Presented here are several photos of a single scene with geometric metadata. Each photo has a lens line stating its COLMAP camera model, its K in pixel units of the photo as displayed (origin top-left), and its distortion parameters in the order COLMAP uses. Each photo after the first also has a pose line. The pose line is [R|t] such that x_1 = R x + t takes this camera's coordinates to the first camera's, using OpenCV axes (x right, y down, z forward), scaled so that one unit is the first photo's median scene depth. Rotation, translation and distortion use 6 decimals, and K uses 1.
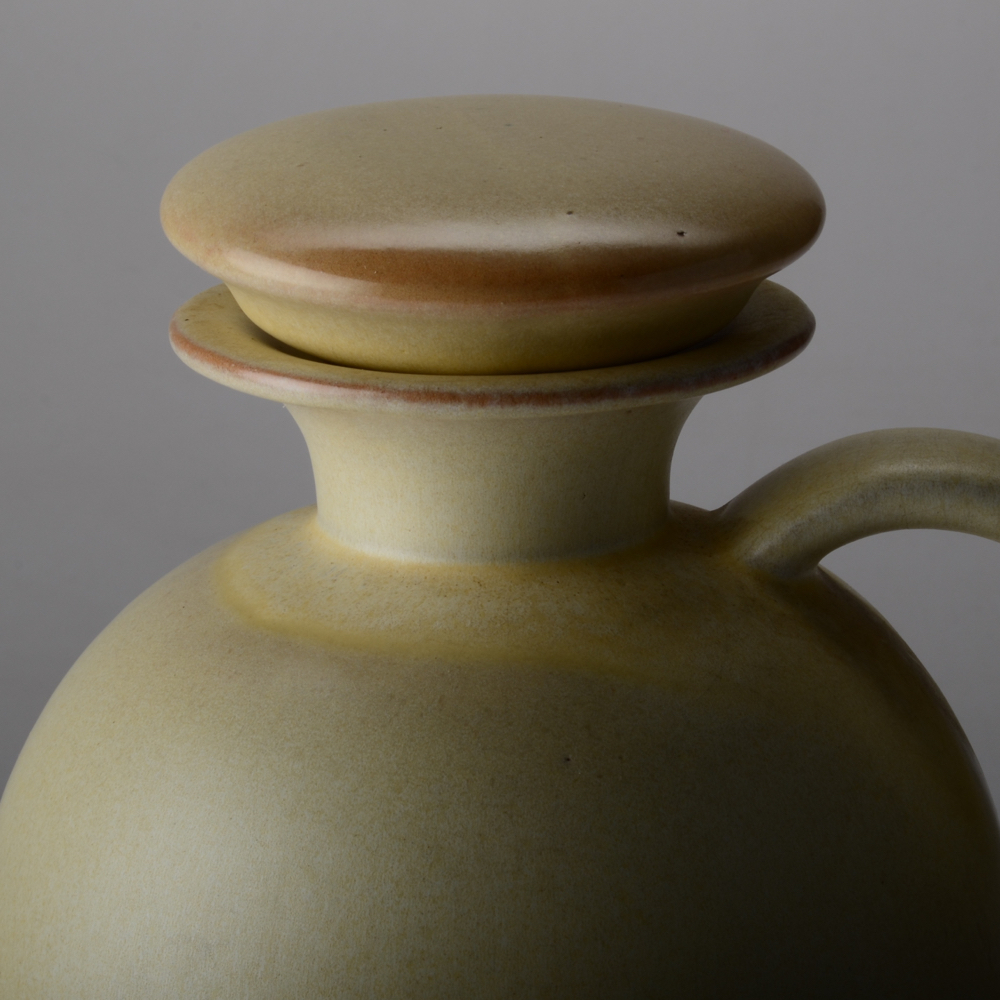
lens RADIAL K [[3648.0, 0, 505.2], [0, 3648.0, 496.5], [0, 0, 1]] dist [-0.047998, 0.000000]
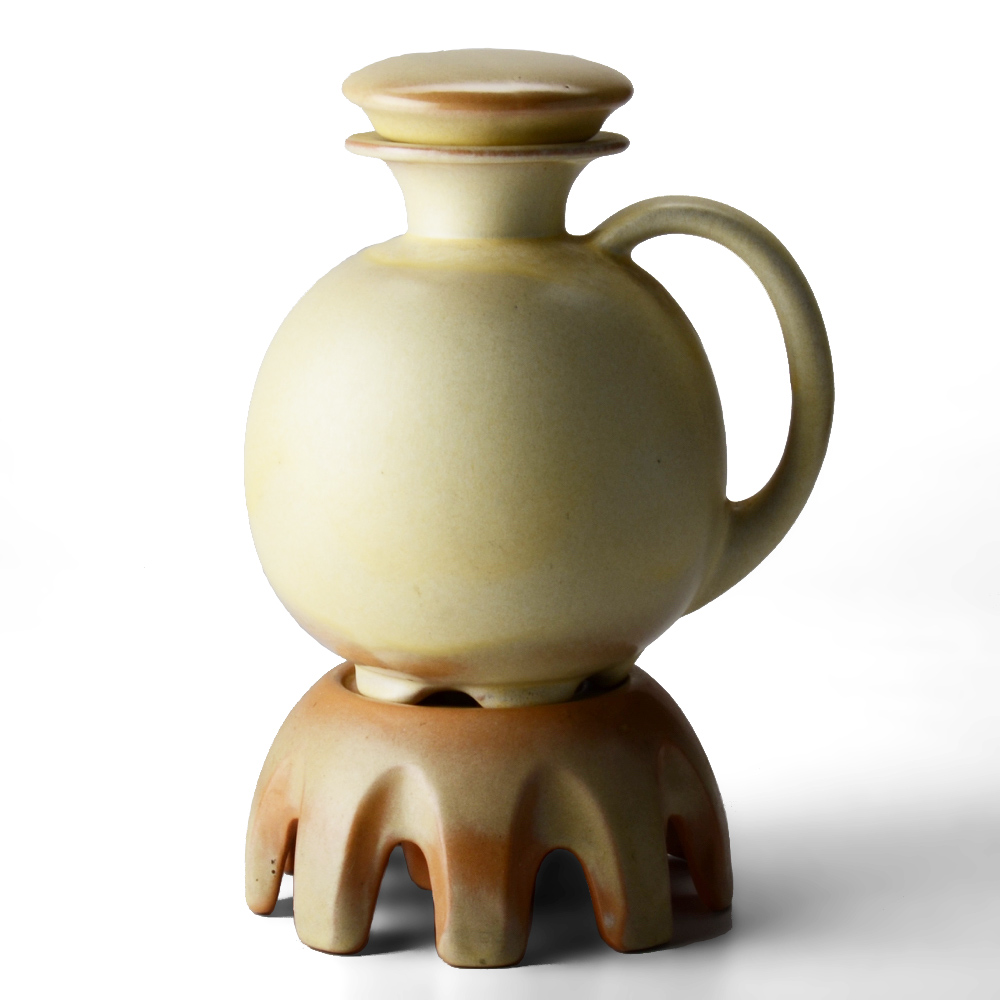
lens RADIAL K [[3423.4, 0, 506.0], [0, 3423.4, 482.1], [0, 0, 1]] dist [-0.079443, 0.000000]
pose [[0.999941, 0.010730, -0.001458, 0.014790], [-0.010820, 0.995391, -0.095282, 0.388965], [0.000429, 0.095292, 0.995449, -1.160680]]
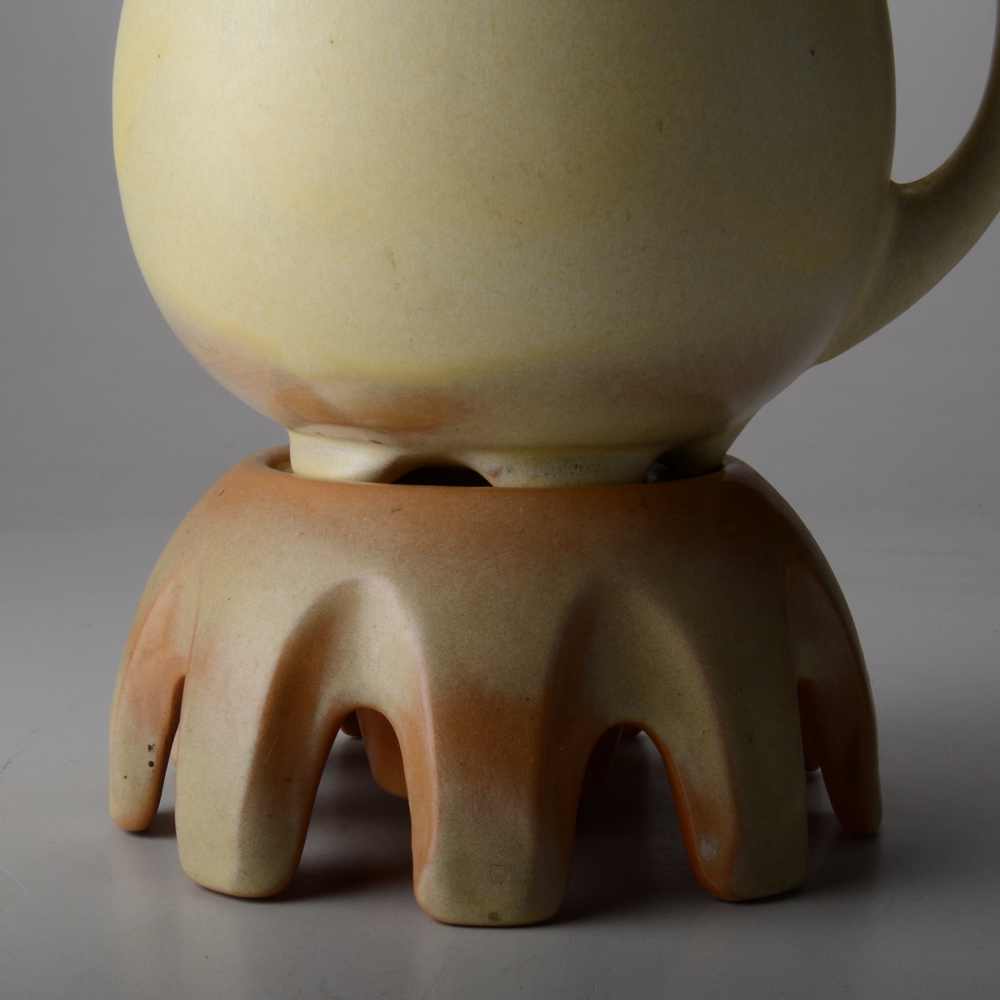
lens RADIAL K [[2253.3, 0, 489.7], [0, 2253.3, 576.8], [0, 0, 1]] dist [-0.078756, 0.000000]
pose [[0.999538, 0.026630, 0.014671, -0.017026], [-0.025083, 0.994956, -0.097128, 0.442401], [-0.017183, 0.096715, 0.995164, 0.212569]]
